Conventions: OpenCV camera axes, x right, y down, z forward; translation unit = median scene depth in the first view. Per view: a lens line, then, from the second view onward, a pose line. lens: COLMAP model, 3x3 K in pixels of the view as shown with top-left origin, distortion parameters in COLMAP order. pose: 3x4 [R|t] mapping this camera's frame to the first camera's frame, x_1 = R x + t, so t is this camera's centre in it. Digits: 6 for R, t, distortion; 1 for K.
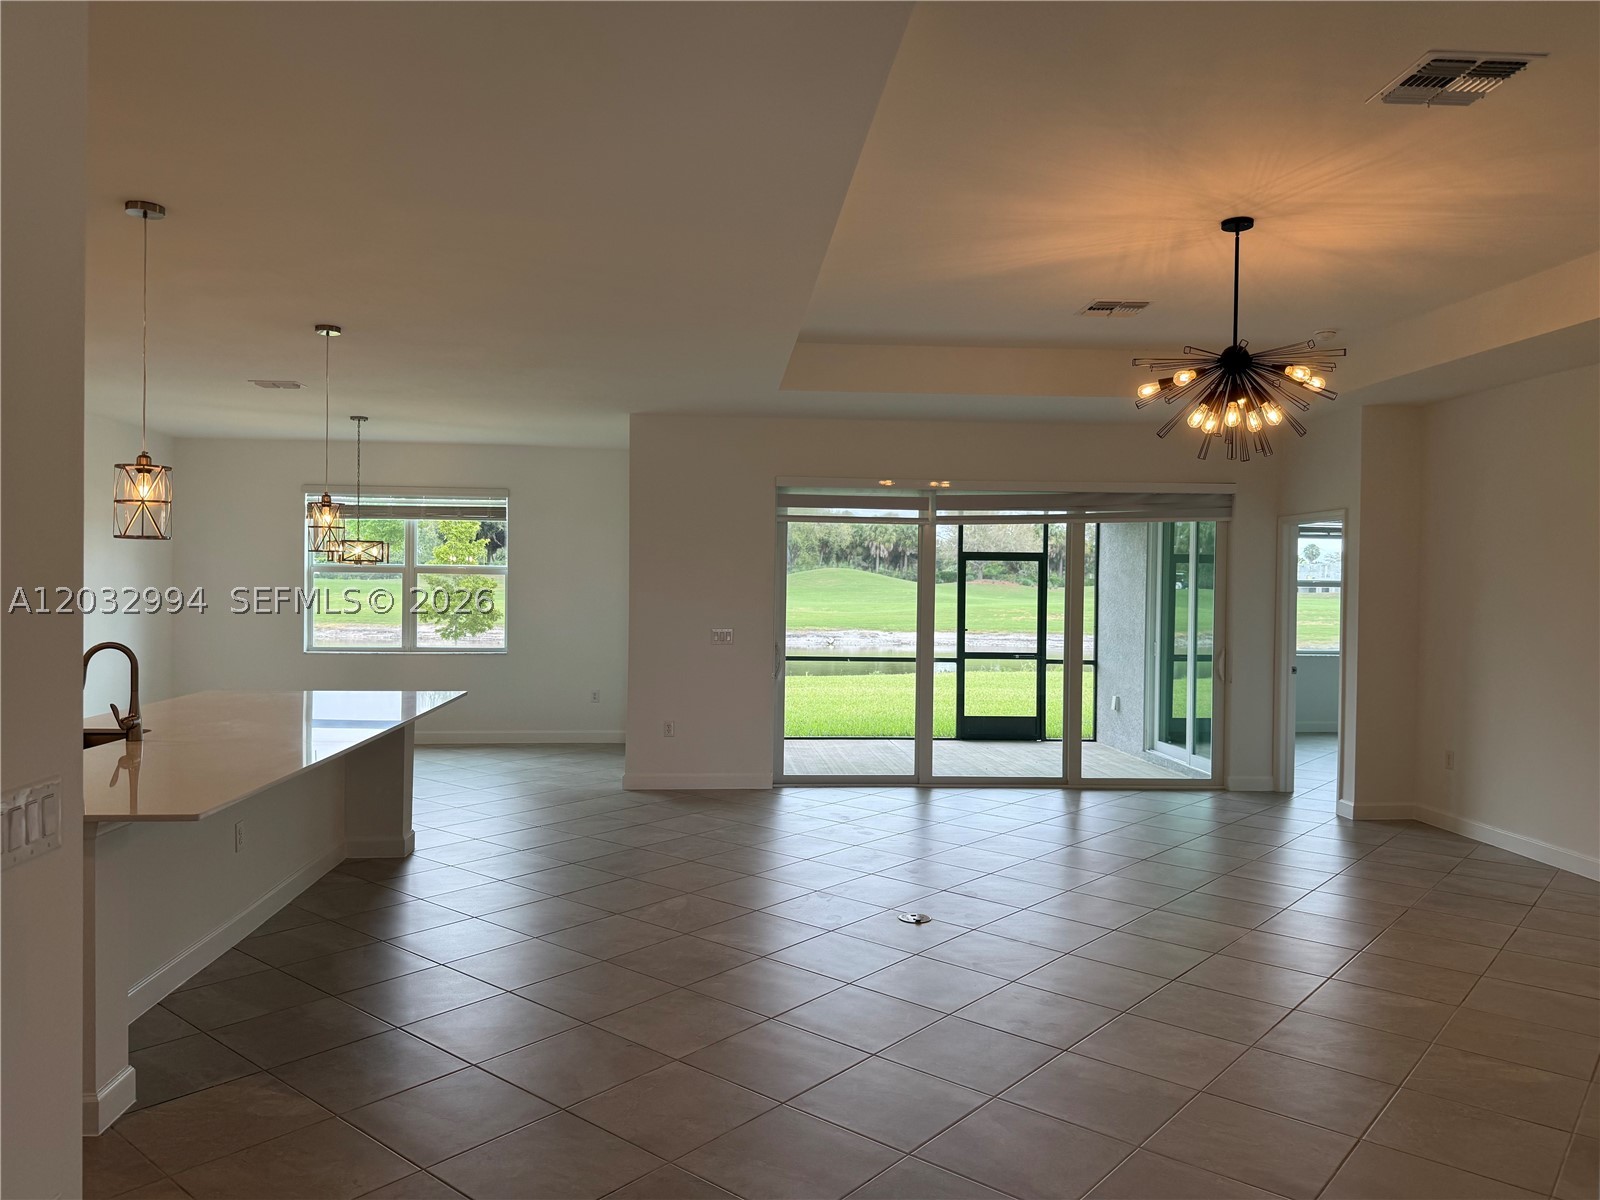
lens RADIAL K [[1117.4, 0, 800.0], [0, 1117.4, 600.0], [0, 0, 1]] dist [0.162724, -0.288525]
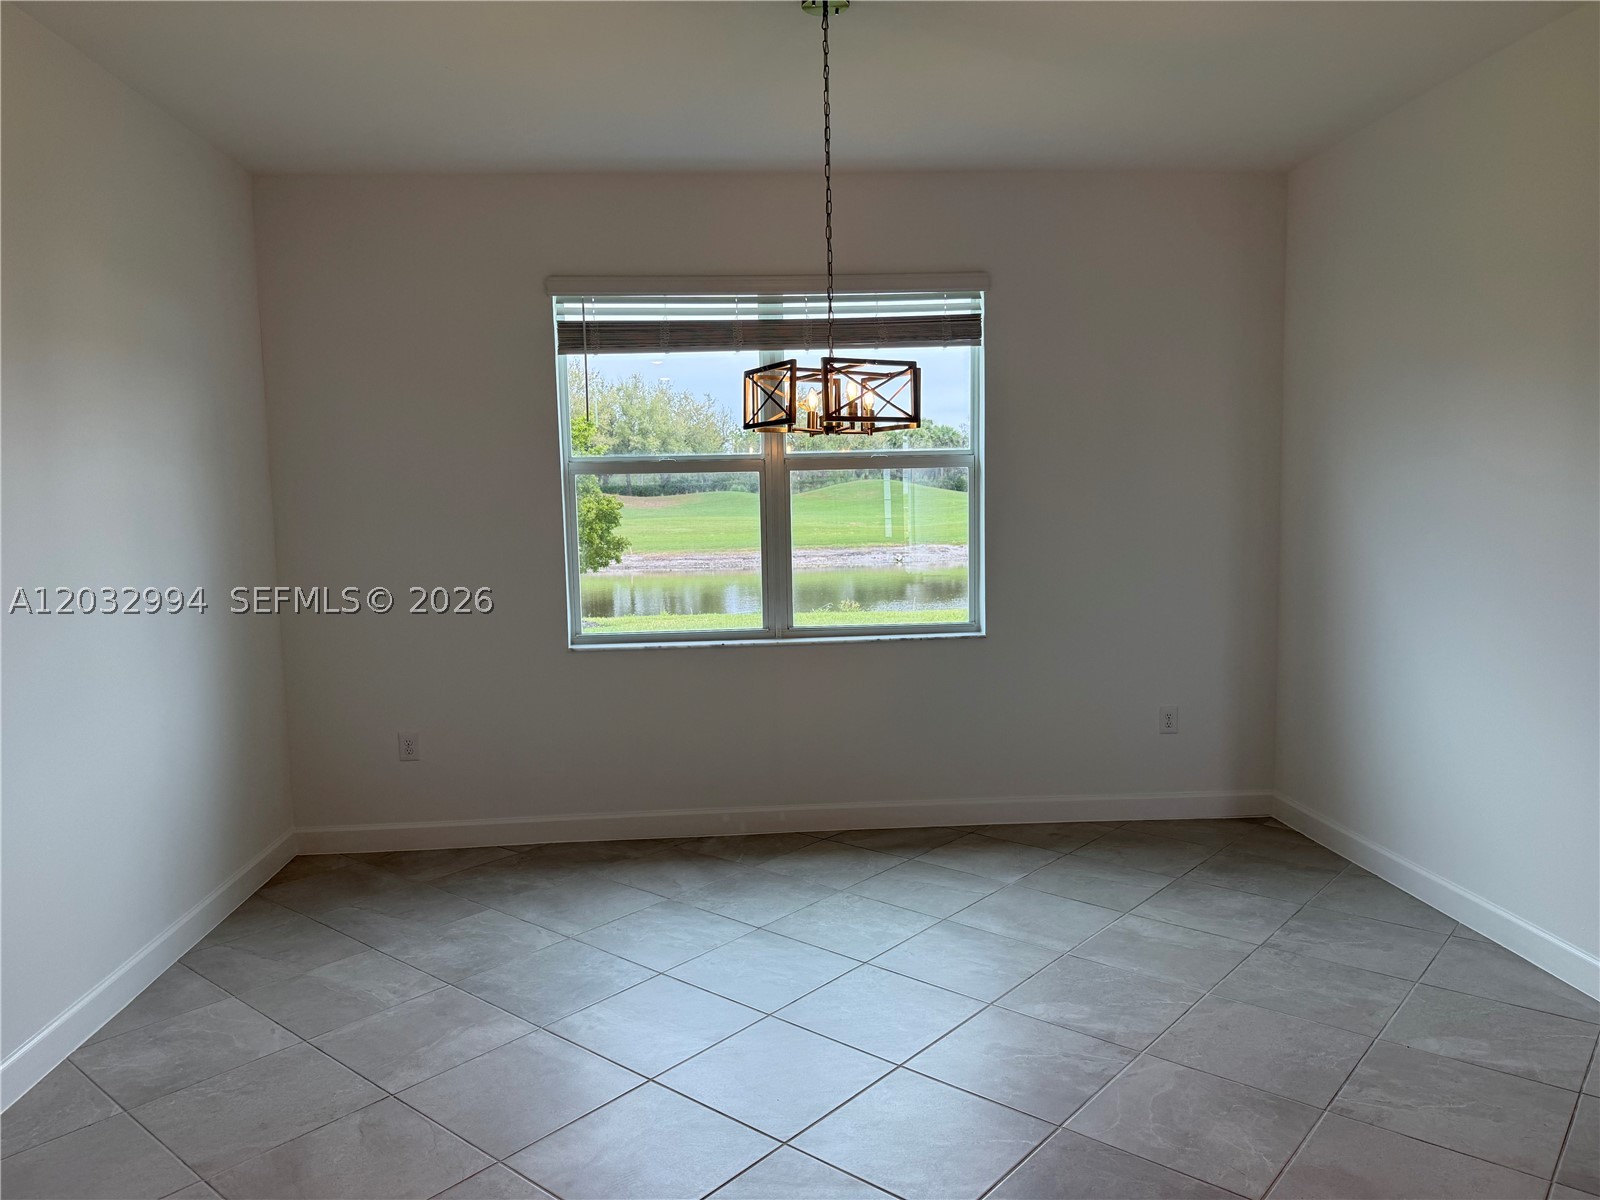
lens RADIAL K [[1117.4, 0, 800.0], [0, 1117.4, 600.0], [0, 0, 1]] dist [0.162724, -0.288525]
pose [[0.999410, -0.034322, -0.001205, -0.335003], [0.034315, 0.996568, 0.075335, -0.004663], [-0.001385, -0.075332, 0.997158, 0.538442]]
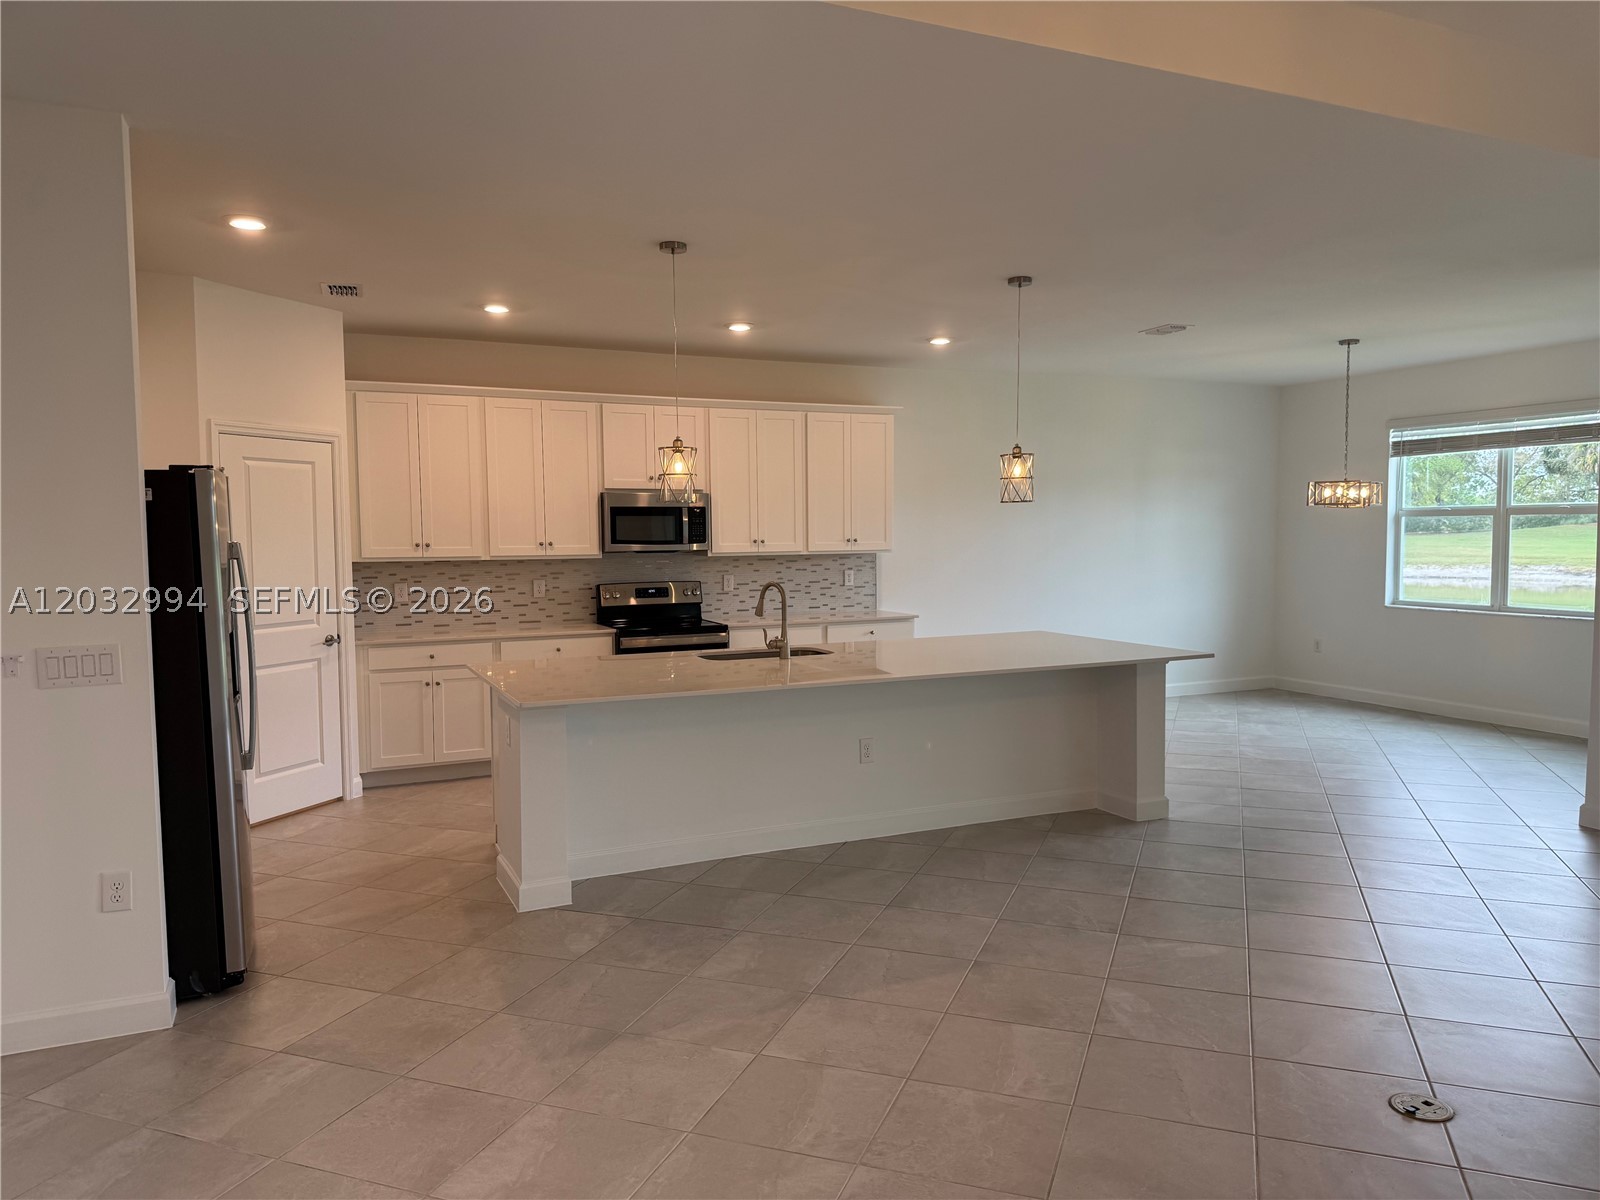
lens RADIAL K [[1158.9, 0, 800.0], [0, 1158.9, 600.0], [0, 0, 1]] dist [0.000856, -0.001677]
pose [[0.350391, 0.045663, -0.935490, 0.262149], [-0.001209, 0.998832, 0.048302, -0.002253], [0.936603, -0.015793, 0.350037, 0.236705]]
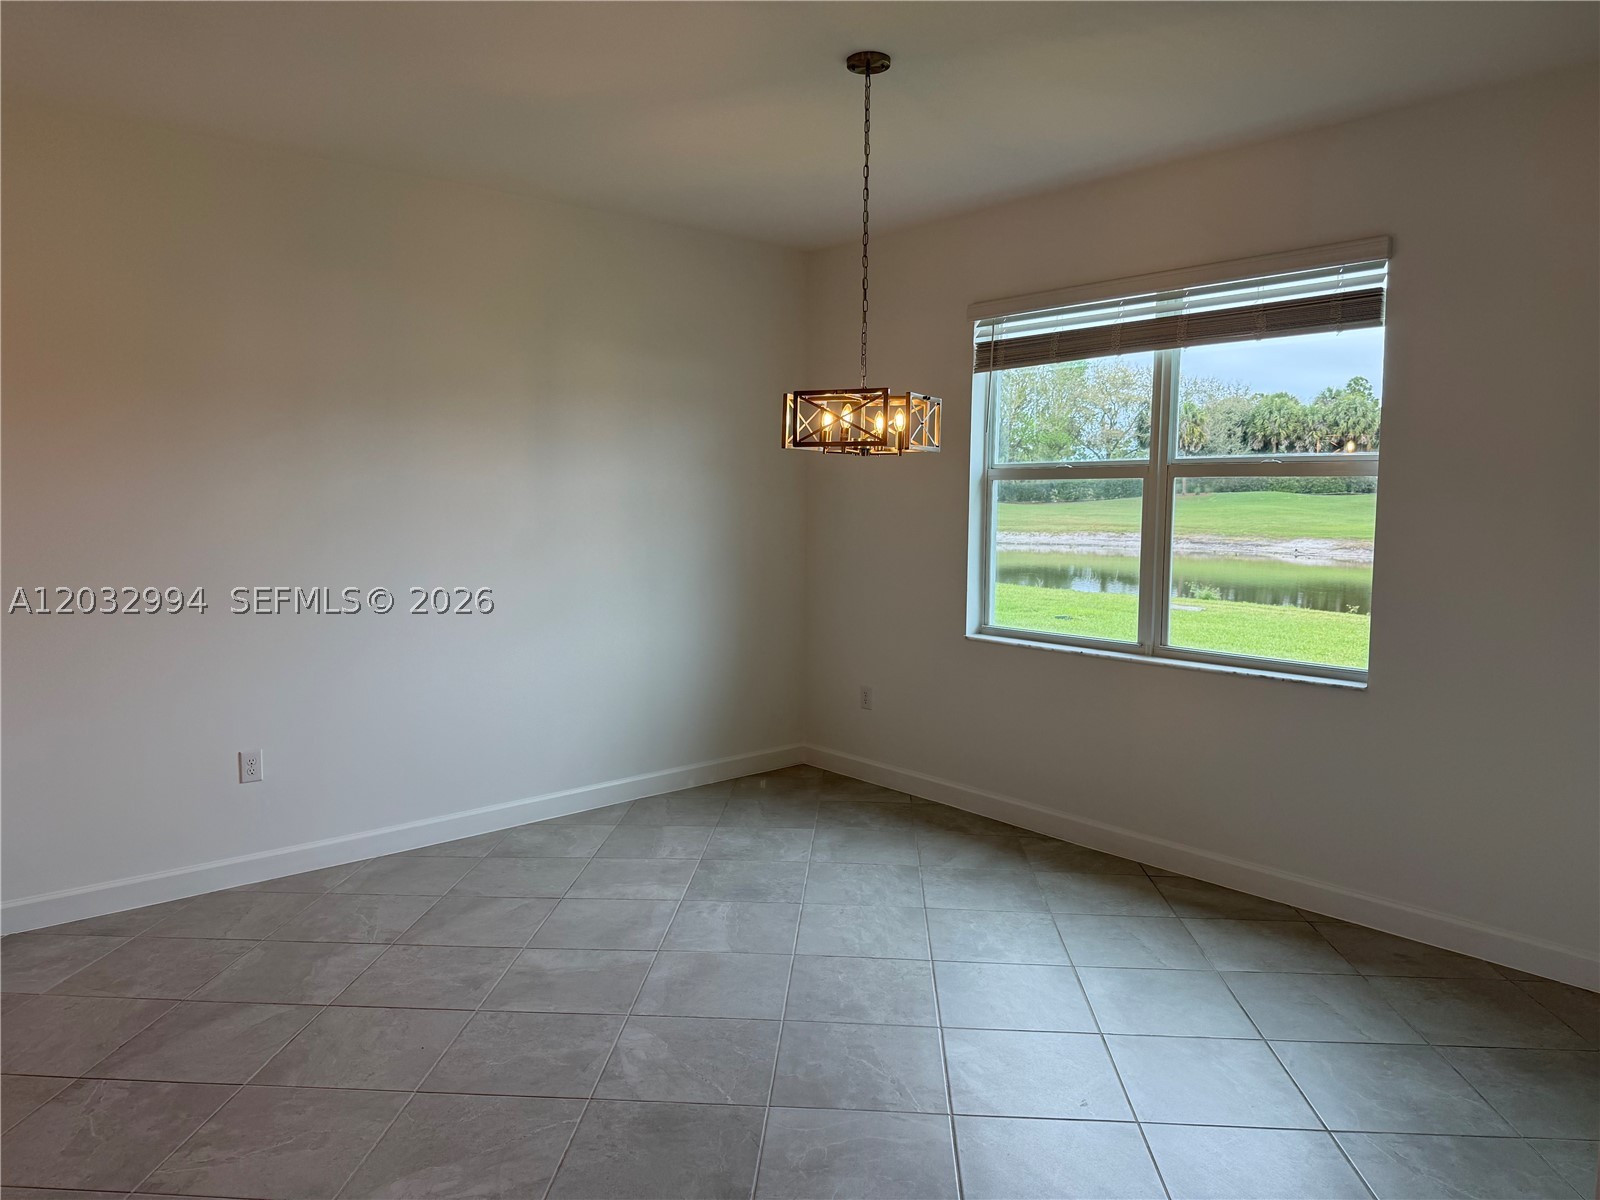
lens RADIAL K [[1117.4, 0, 800.0], [0, 1117.4, 600.0], [0, 0, 1]] dist [0.162724, -0.288525]
pose [[0.600827, 0.068717, -0.796420, -0.074768], [-0.008252, 0.996778, 0.079779, -0.010181], [0.799336, -0.041361, 0.599459, 0.626630]]
